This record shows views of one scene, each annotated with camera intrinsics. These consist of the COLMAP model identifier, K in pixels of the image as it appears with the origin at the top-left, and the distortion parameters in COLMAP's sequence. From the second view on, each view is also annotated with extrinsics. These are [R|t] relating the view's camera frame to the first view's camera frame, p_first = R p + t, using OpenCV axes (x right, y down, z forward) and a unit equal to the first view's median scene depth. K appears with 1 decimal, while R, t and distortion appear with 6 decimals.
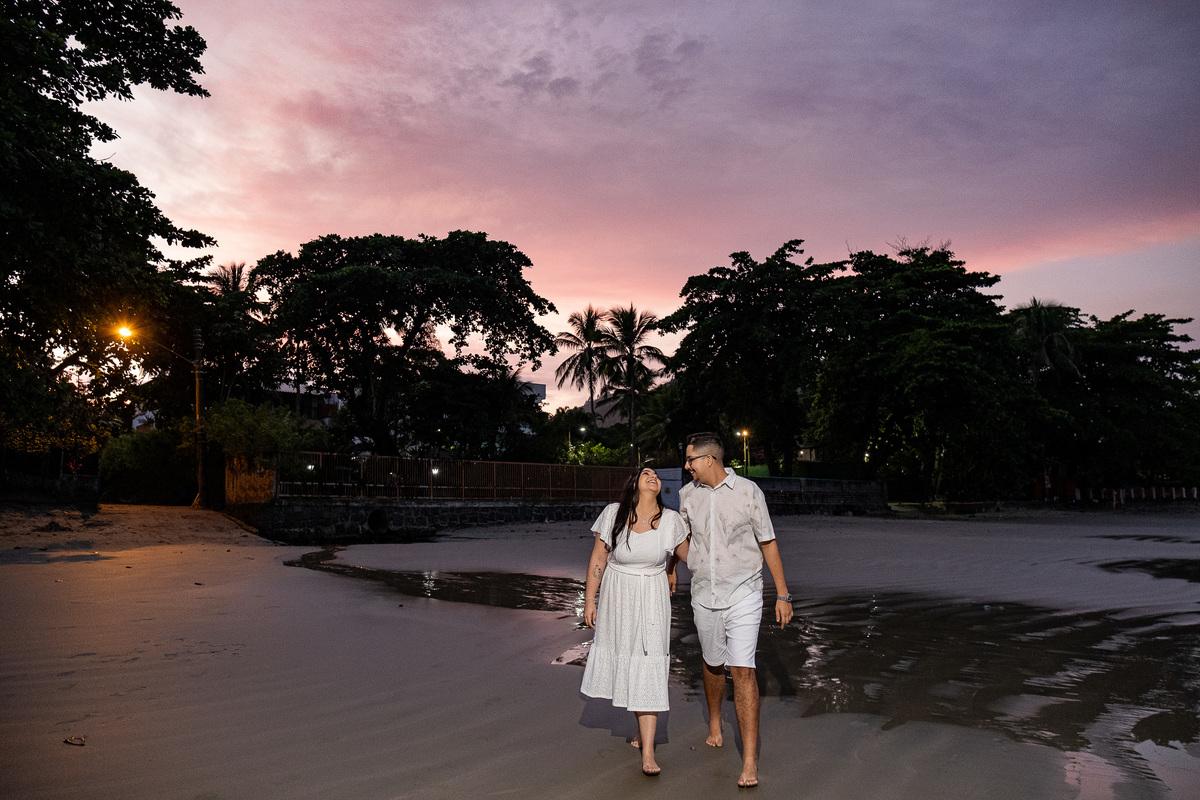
lens RADIAL K [[847.8, 0, 594.0], [0, 847.8, 398.9], [0, 0, 1]] dist [-0.011505, 0.005570]
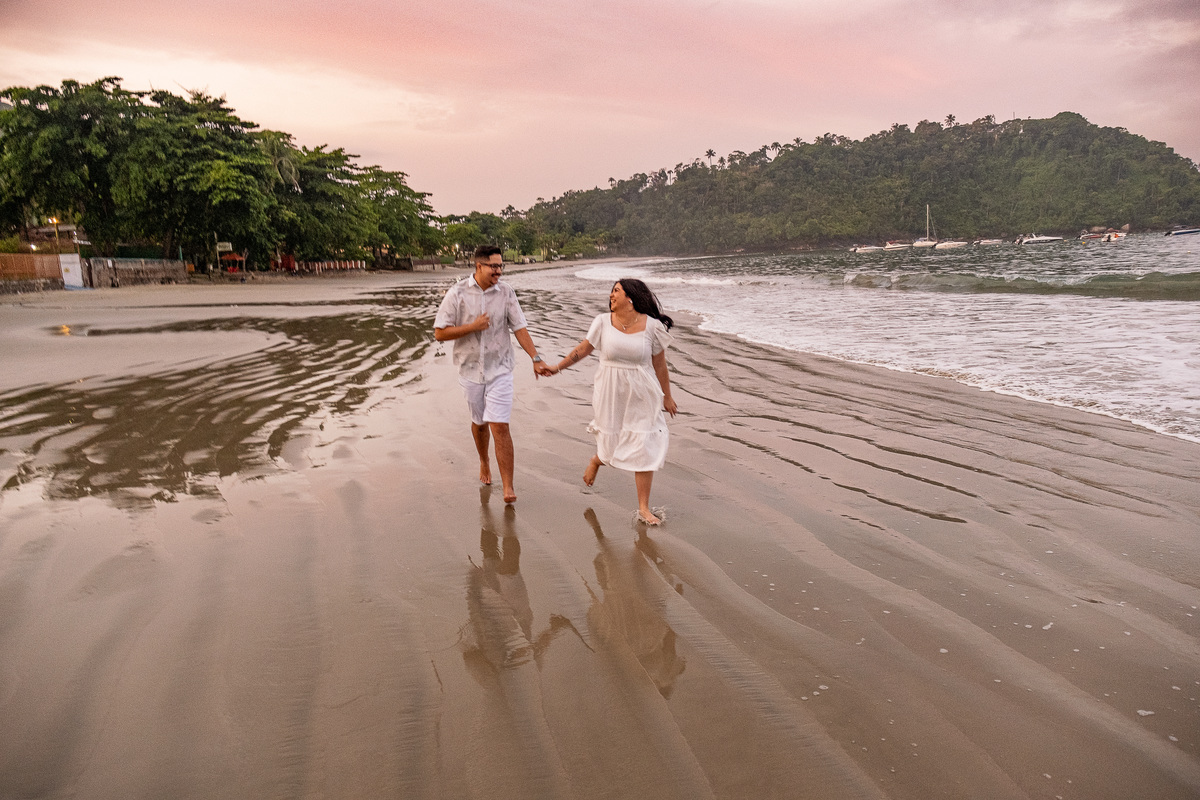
lens RADIAL K [[847.8, 0, 596.8], [0, 847.8, 404.1], [0, 0, 1]] dist [-0.011505, 0.005570]
pose [[0.610468, -0.140571, 0.779467, -0.383279], [-0.081032, 0.967876, 0.238012, -0.064108], [-0.787884, -0.208461, 0.579467, -0.439547]]
